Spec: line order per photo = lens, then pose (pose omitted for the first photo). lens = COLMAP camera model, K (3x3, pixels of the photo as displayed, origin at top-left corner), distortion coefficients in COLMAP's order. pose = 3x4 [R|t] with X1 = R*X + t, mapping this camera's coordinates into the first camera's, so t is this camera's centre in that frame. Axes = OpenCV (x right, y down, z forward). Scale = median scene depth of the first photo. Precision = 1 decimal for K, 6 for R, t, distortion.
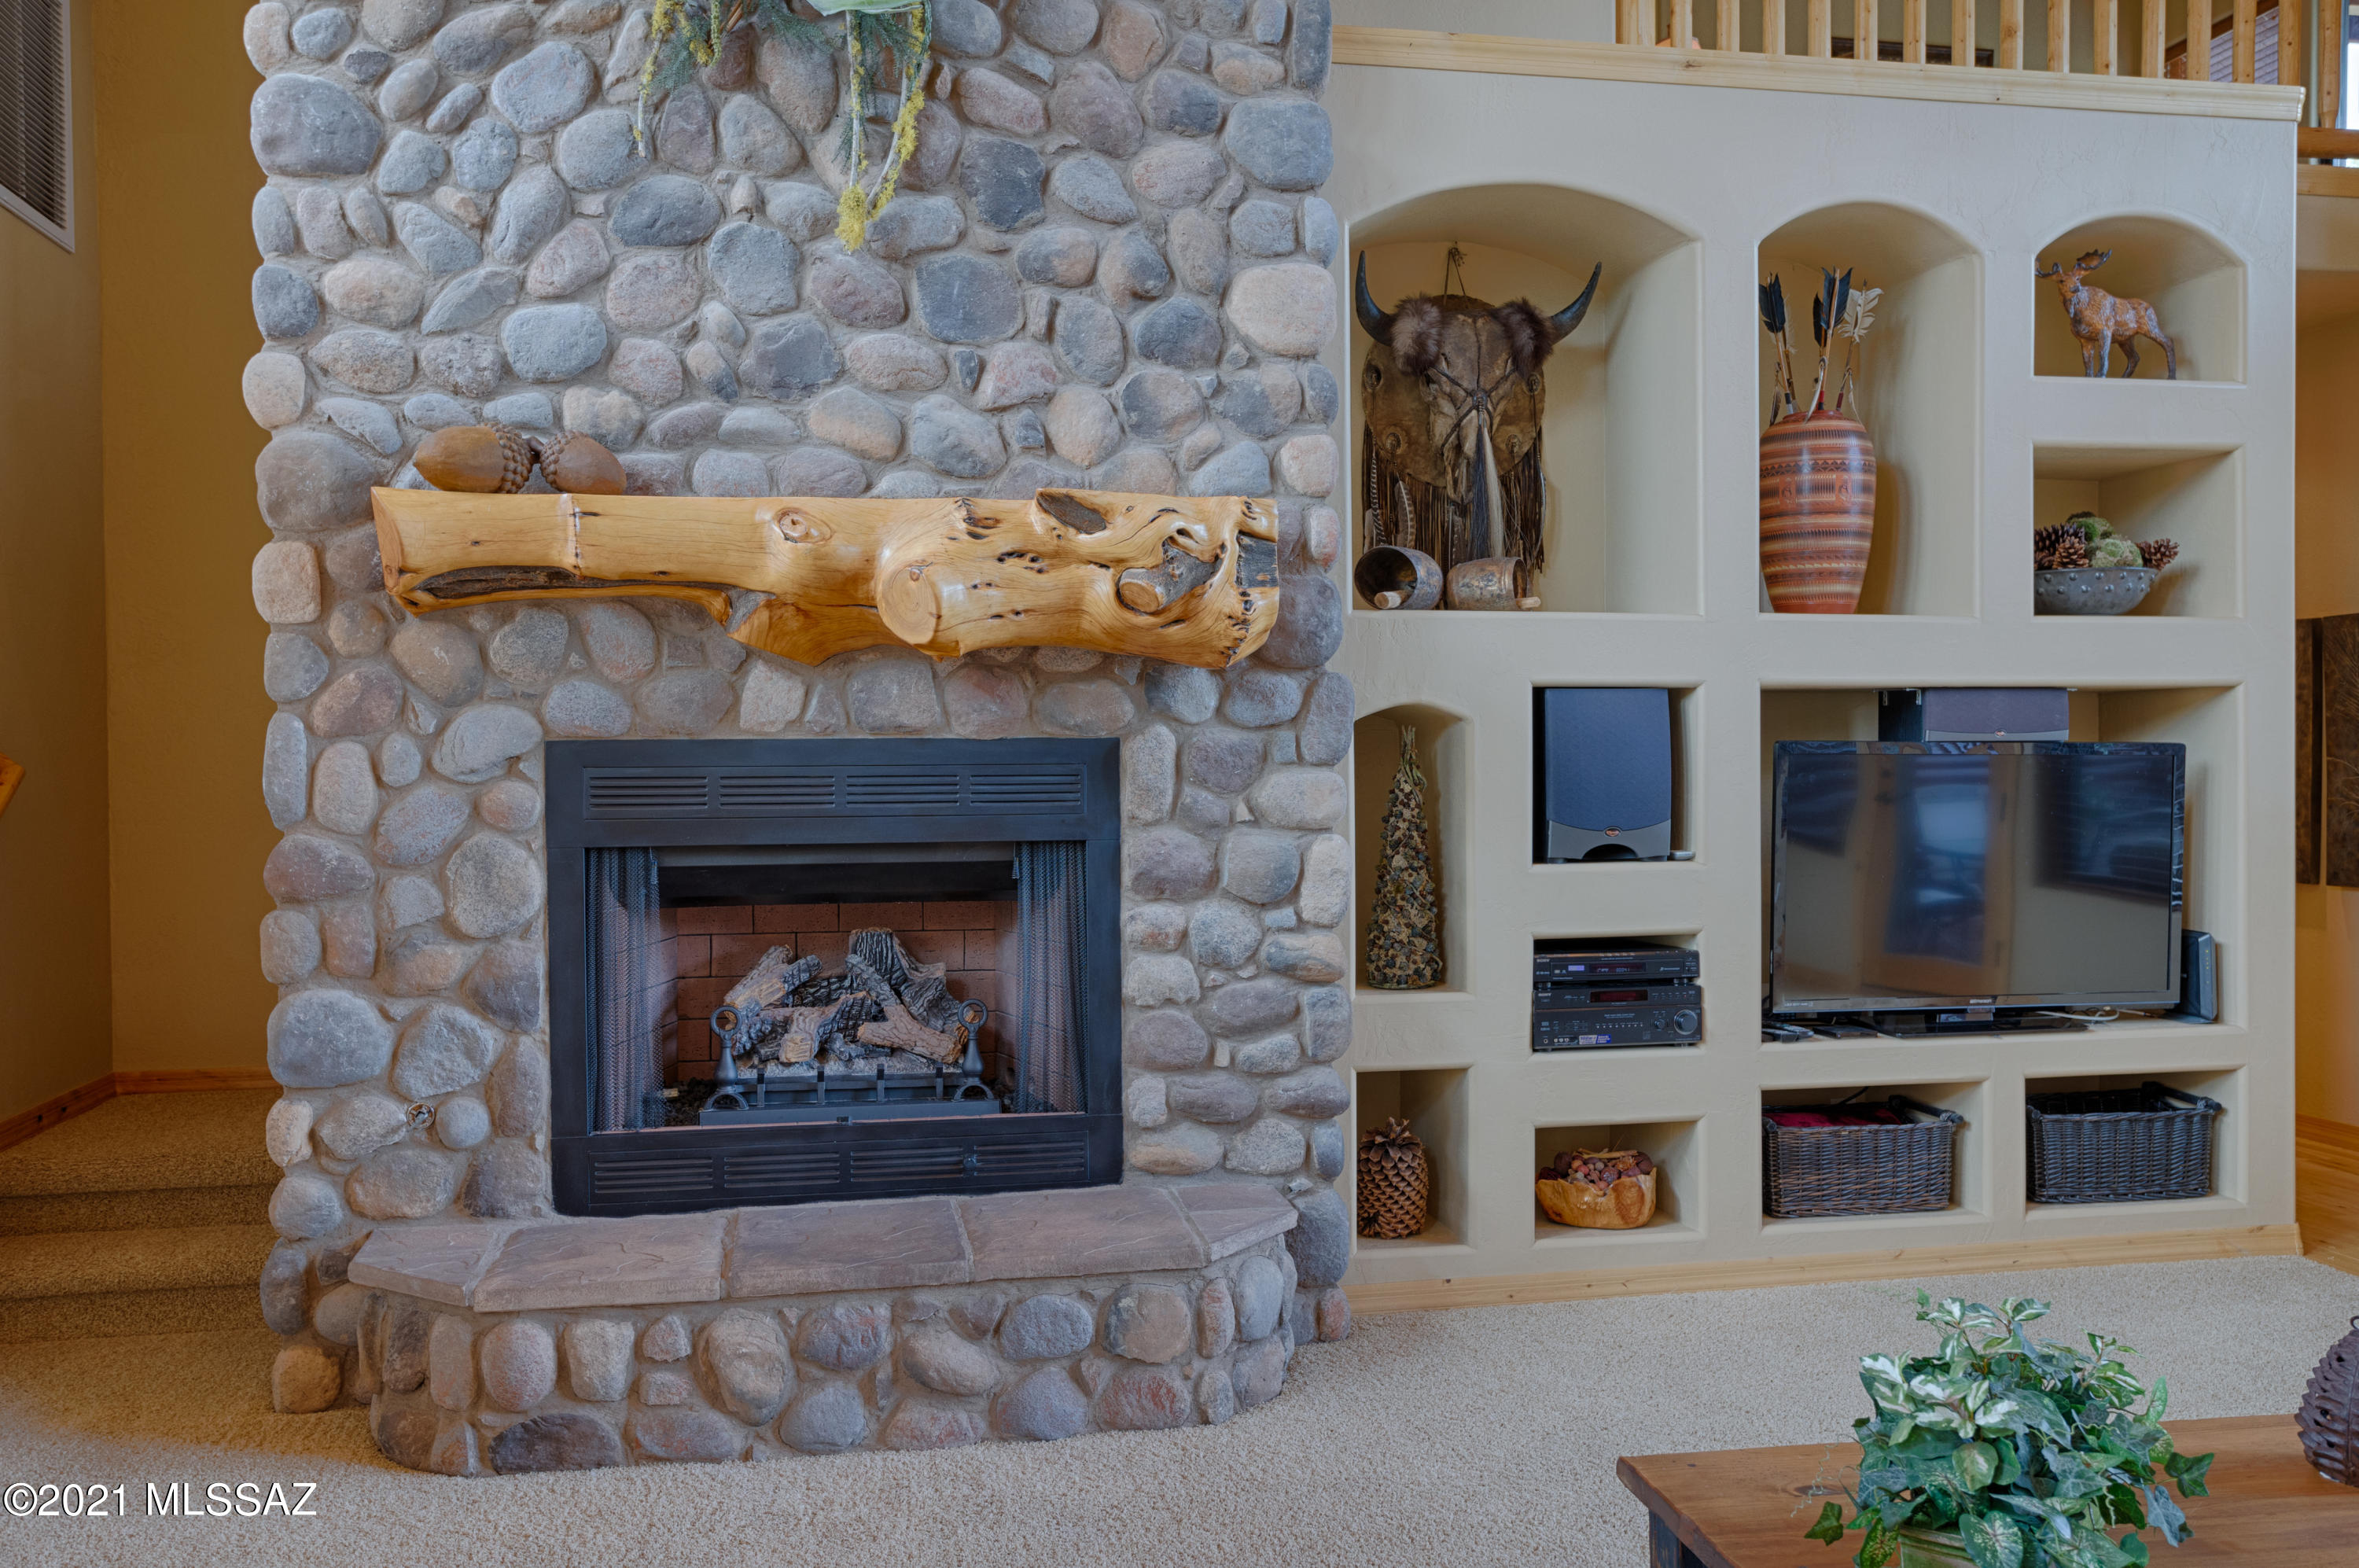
lens RADIAL K [[1973.2, 0, 1171.7], [0, 1973.2, 773.8], [0, 0, 1]] dist [-0.012248, 0.045614]
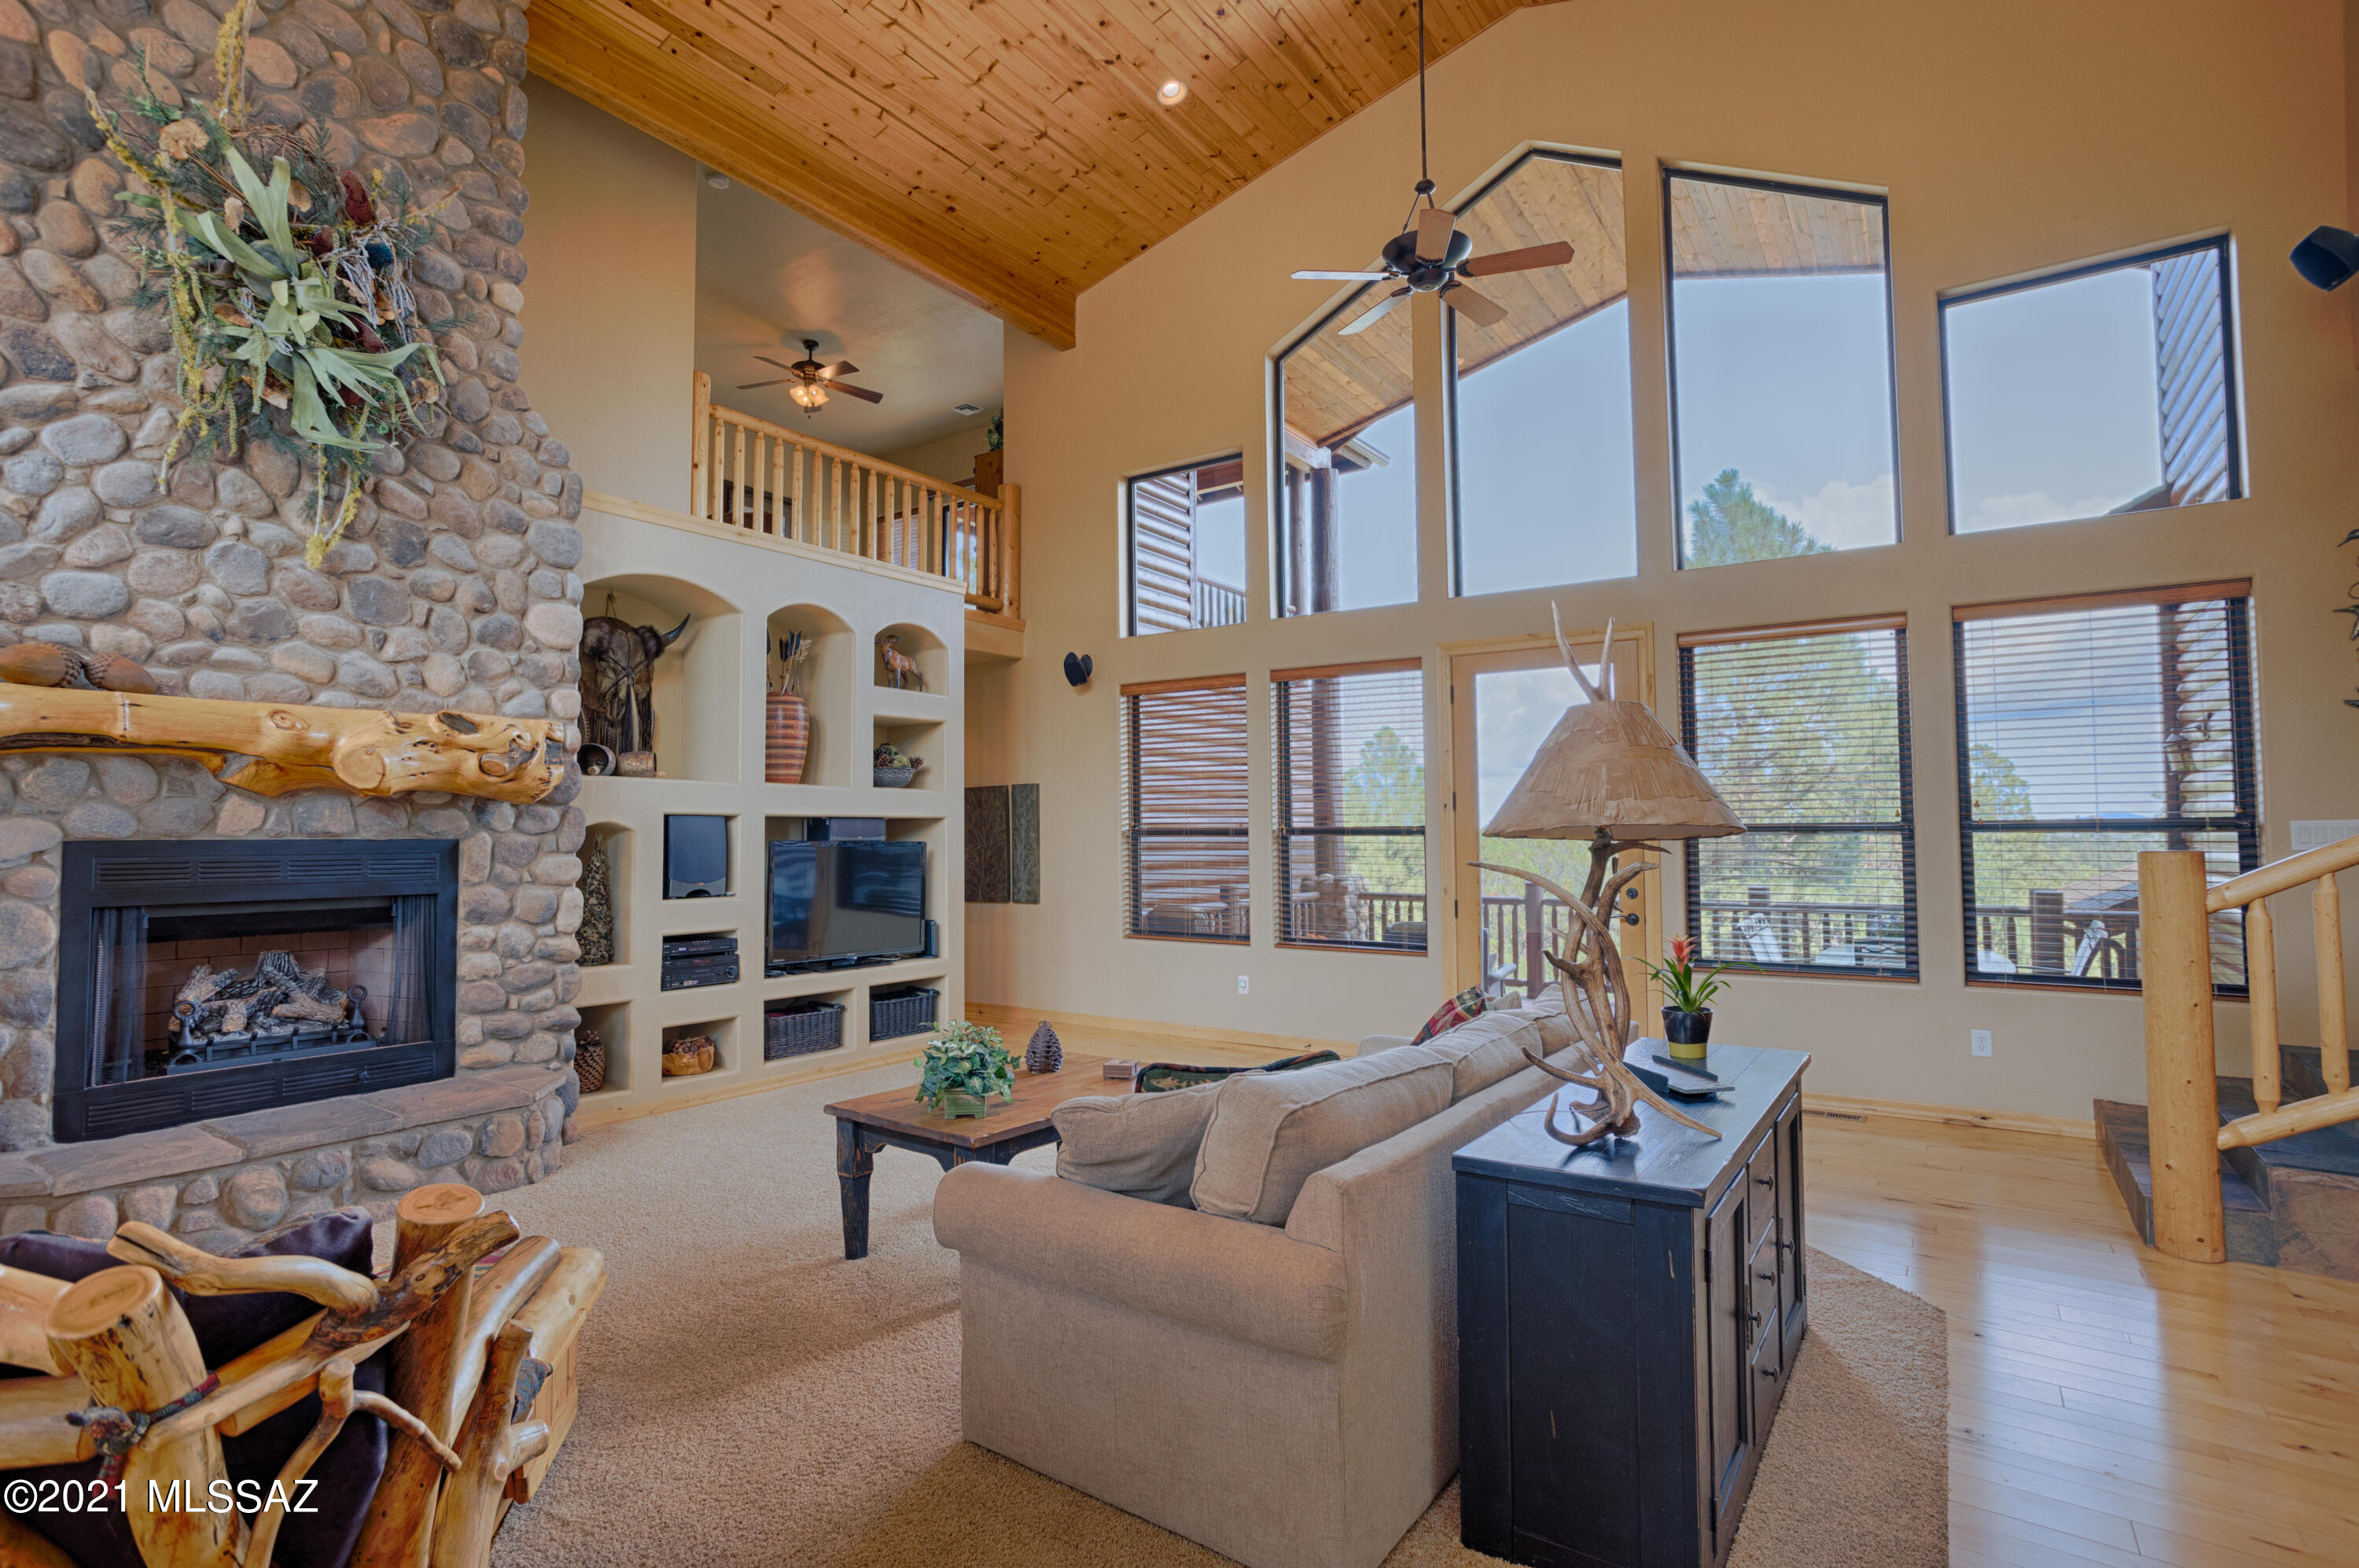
lens RADIAL K [[1138.6, 0, 1189.6], [0, 1138.6, 775.3], [0, 0, 1]] dist [-0.029571, 0.014830]
pose [[0.711933, 0.038816, 0.701173, -0.288649], [0.012889, 0.997581, -0.068311, 0.003644], [-0.702129, 0.057670, 0.709711, -0.266838]]
